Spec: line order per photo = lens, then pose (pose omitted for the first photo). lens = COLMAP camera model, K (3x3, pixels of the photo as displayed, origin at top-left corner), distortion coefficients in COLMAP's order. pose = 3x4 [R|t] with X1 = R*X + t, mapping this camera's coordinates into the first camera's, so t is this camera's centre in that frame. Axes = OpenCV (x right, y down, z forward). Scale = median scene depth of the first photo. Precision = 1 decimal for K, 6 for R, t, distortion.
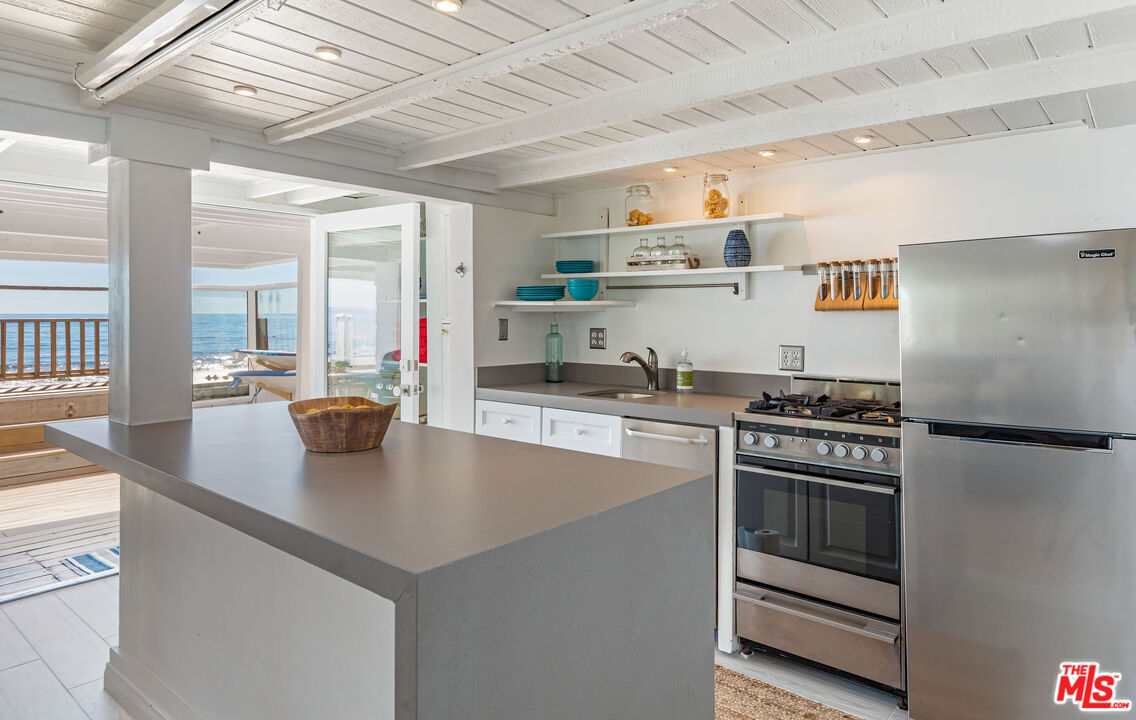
lens RADIAL K [[683.0, 0, 568.8], [0, 683.0, 330.9], [0, 0, 1]] dist [0.015075, 0.000343]
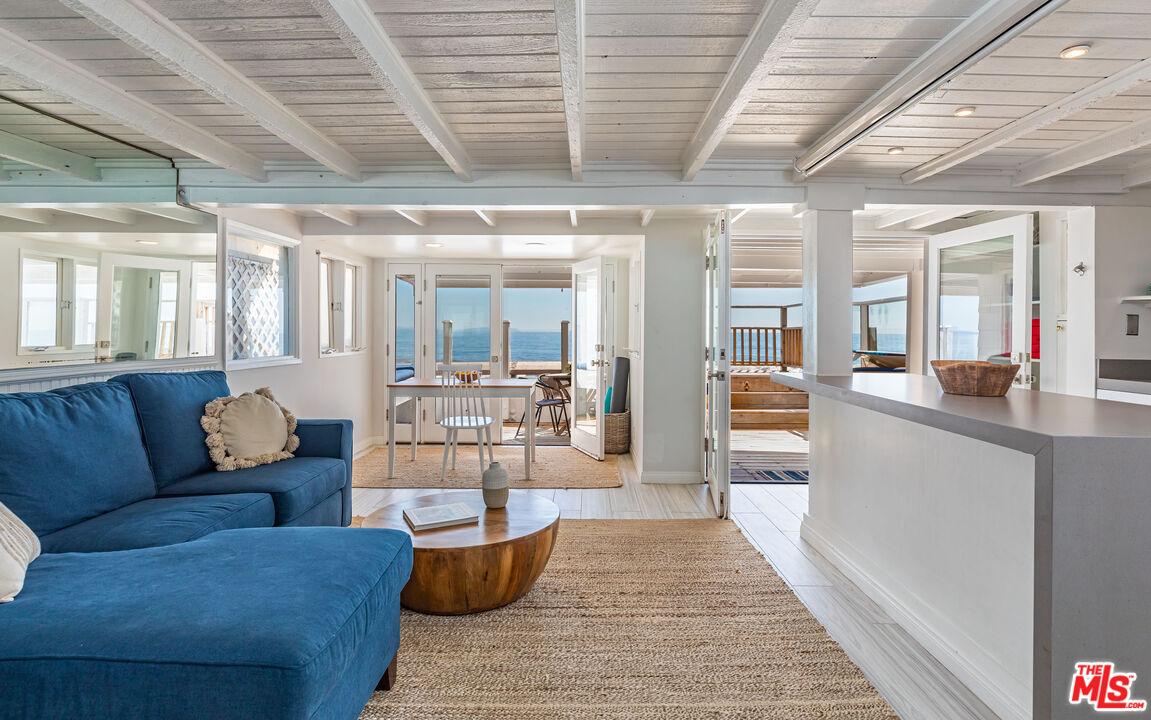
lens RADIAL K [[583.2, 0, 593.7], [0, 583.2, 331.0], [0, 0, 1]] dist [-0.010758, -0.000648]
pose [[0.660393, 0.005246, -0.750902, 0.019782], [-0.025490, 0.999556, -0.015434, 0.041038], [0.750488, 0.029333, 0.660233, -0.170340]]
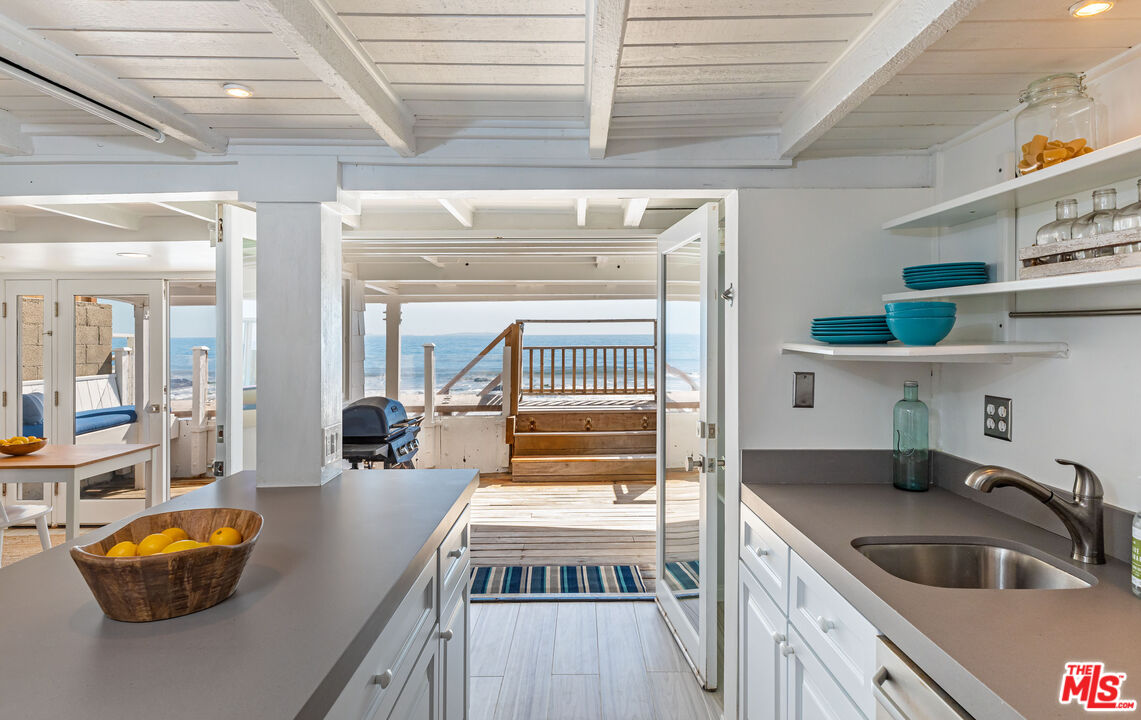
lens RADIAL K [[645.4, 0, 593.7], [0, 645.4, 338.5], [0, 0, 1]] dist [0.001186, 0.000223]
pose [[0.661118, 0.000878, -0.750282, 0.208682], [-0.011987, 0.999884, -0.009393, -0.039916], [0.750187, 0.015204, 0.661051, 0.492225]]
